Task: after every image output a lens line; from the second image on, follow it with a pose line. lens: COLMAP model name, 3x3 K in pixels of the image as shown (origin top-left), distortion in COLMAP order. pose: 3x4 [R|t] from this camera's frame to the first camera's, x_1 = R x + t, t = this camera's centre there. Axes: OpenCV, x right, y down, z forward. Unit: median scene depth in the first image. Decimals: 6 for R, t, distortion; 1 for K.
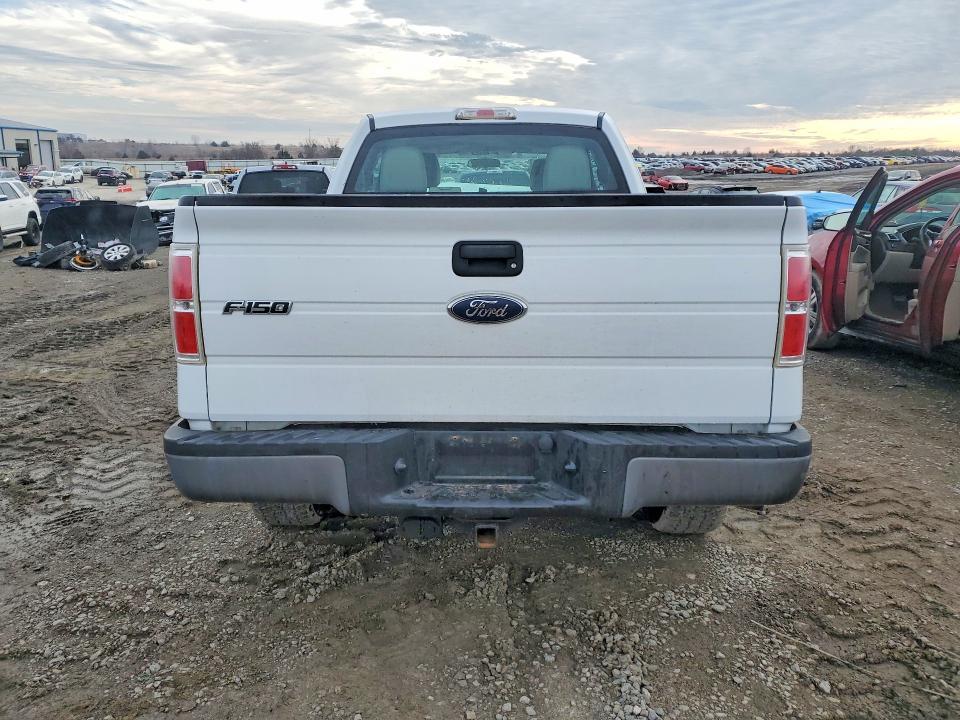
lens RADIAL K [[769.8, 0, 475.2], [0, 769.8, 363.2], [0, 0, 1]] dist [0.013575, 0.005348]
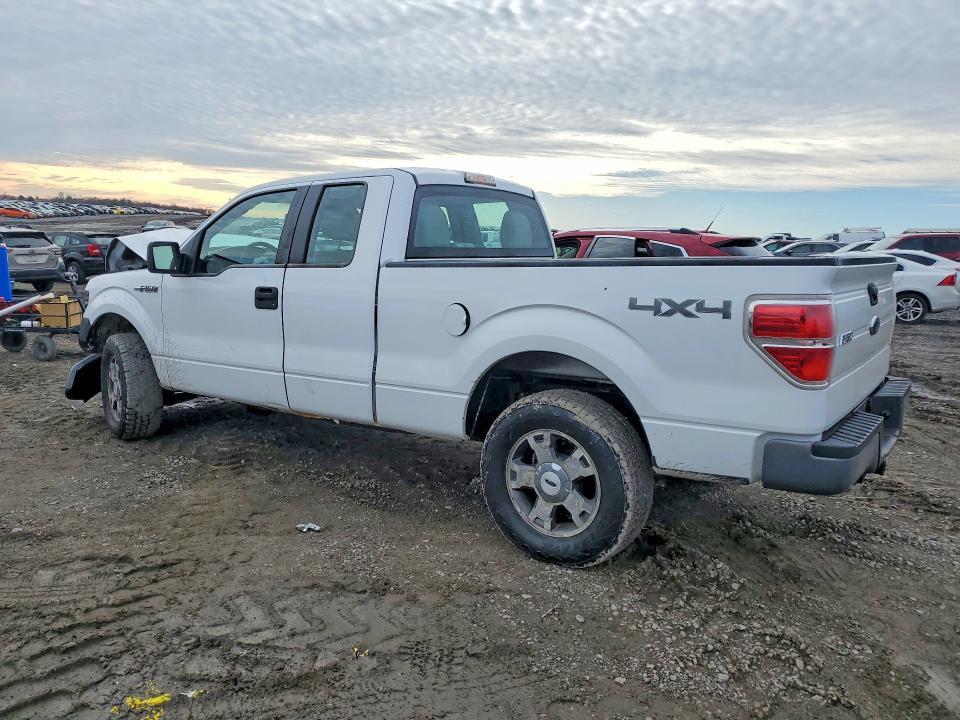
lens RADIAL K [[769.8, 0, 475.2], [0, 769.8, 363.2], [0, 0, 1]] dist [0.013575, 0.005348]
pose [[0.546131, -0.114963, 0.829774, -0.854021], [0.161936, 0.986343, 0.030074, -0.085459], [-0.821899, 0.117946, 0.557289, 0.371966]]
